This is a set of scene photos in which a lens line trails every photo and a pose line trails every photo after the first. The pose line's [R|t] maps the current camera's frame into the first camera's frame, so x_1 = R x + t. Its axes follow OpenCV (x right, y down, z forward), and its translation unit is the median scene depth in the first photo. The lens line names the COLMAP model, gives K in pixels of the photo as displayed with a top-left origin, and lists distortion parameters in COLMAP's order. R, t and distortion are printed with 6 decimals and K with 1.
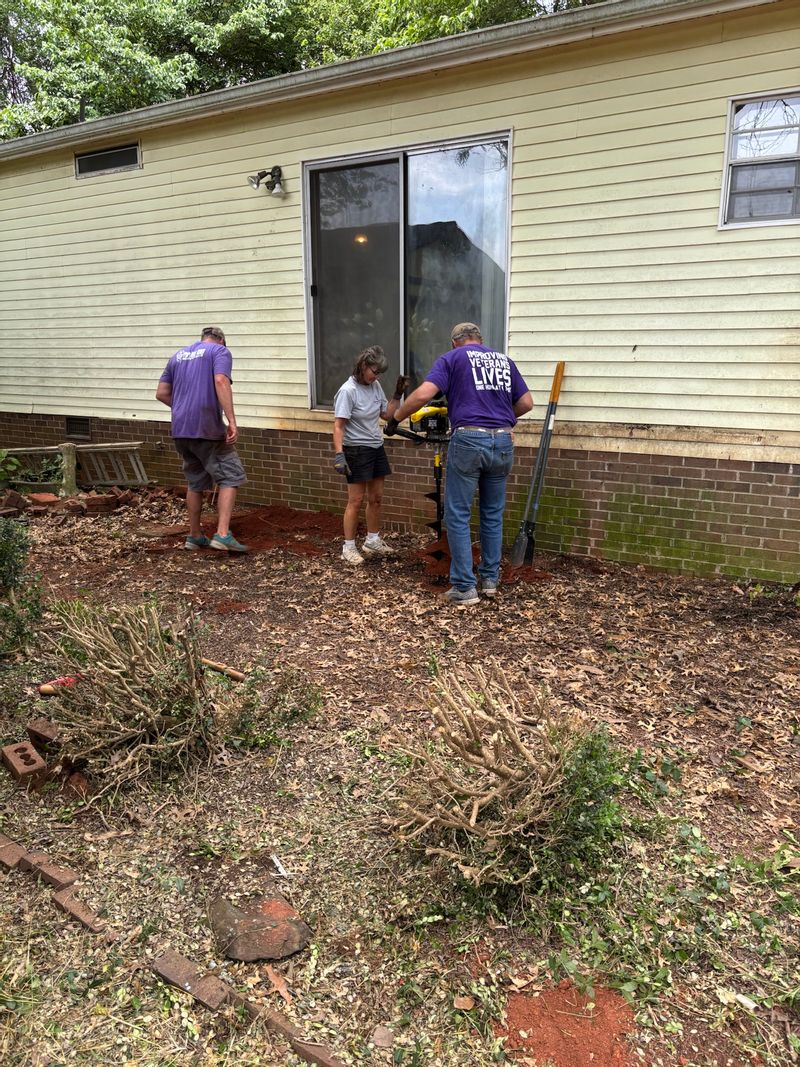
lens RADIAL K [[815.0, 0, 401.0], [0, 815.0, 530.3], [0, 0, 1]] dist [0.013004, -0.006709]
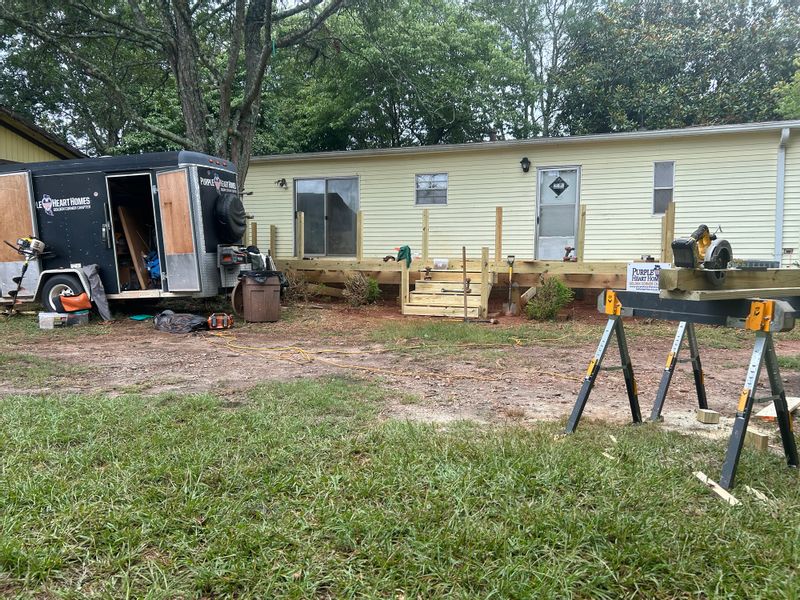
lens RADIAL K [[609.5, 0, 398.8], [0, 609.5, 303.0], [0, 0, 1]] dist [0.011363, -0.005289]
pose [[0.980749, 0.007964, 0.195109, -0.171932], [0.024213, 0.986497, -0.161980, 0.398397], [-0.193765, 0.163586, 0.967313, -1.229205]]
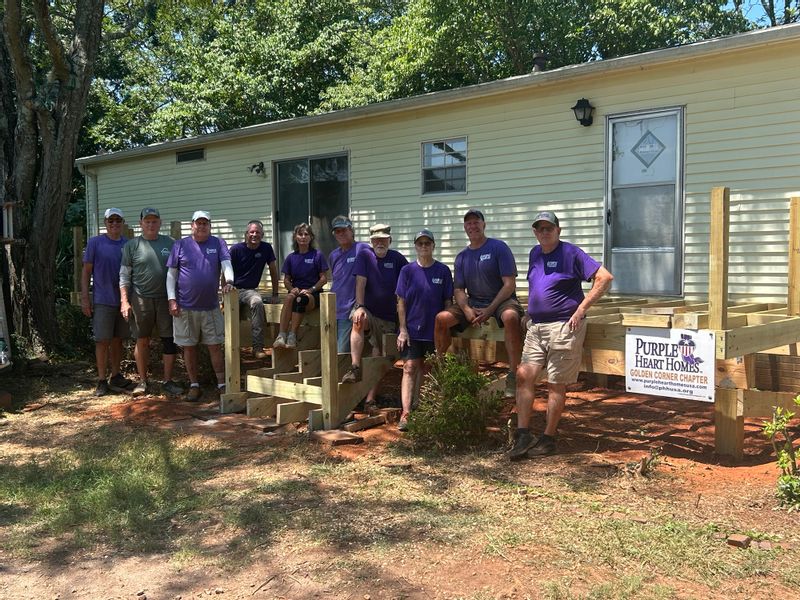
lens RADIAL K [[830.7, 0, 395.7], [0, 830.7, 297.1], [0, 0, 1]] dist [0.026261, 0.000000]
pose [[0.980995, 0.010125, -0.193771, 0.568054], [-0.044092, 0.984145, -0.171799, 0.215479], [0.188959, 0.177077, 0.965887, -0.847554]]
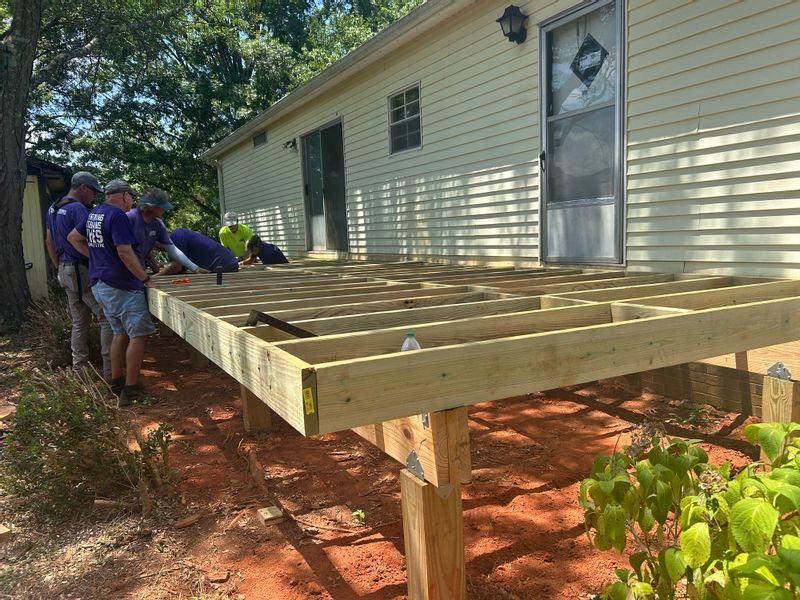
lens RADIAL K [[609.5, 0, 406.1], [0, 609.5, 304.9], [0, 0, 1]] dist [0.011363, -0.005289]
pose [[0.878716, 0.030064, -0.476398, 0.866466], [-0.075749, 0.994151, -0.076983, 0.083163], [0.471297, 0.103733, 0.875853, -0.202694]]
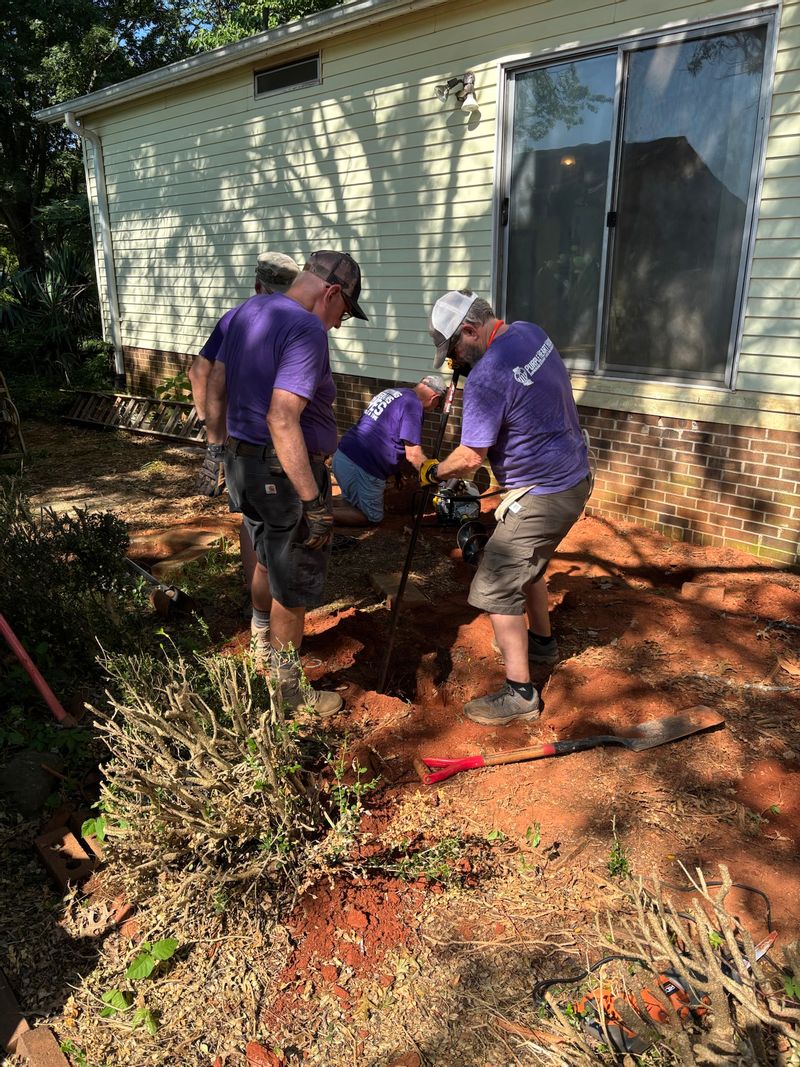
lens RADIAL K [[815.0, 0, 402.1], [0, 815.0, 530.2], [0, 0, 1]] dist [0.013004, -0.006709]
pose [[0.973437, 0.074186, -0.216601, -0.004265], [-0.057017, 0.994793, 0.084474, -0.045892], [0.221740, -0.069880, 0.972599, 0.137742]]
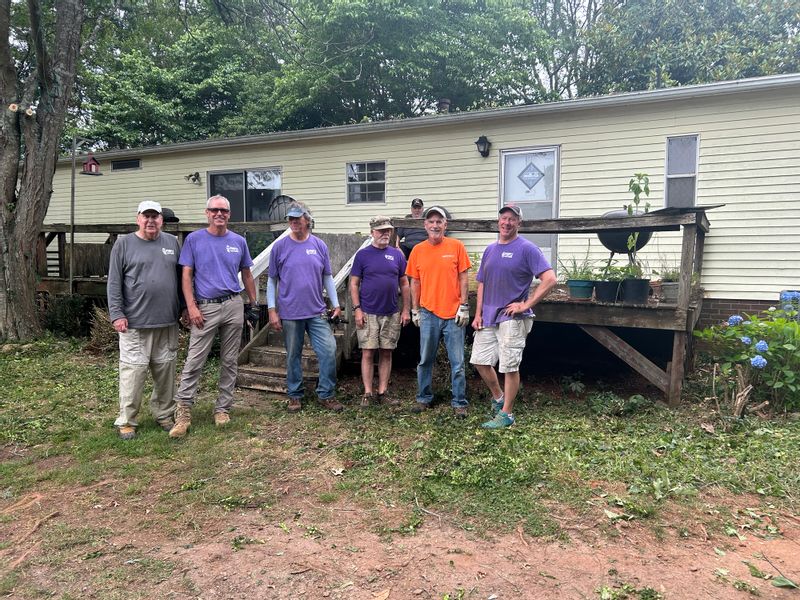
lens RADIAL K [[606.4, 0, 408.6], [0, 606.4, 301.5], [0, 0, 1]] dist [0.025490, -0.034585]
pose [[0.996164, 0.006199, 0.087290, 0.317297], [0.006799, 0.988989, -0.147835, 0.203981], [-0.087245, 0.147862, 0.985152, -0.776883]]
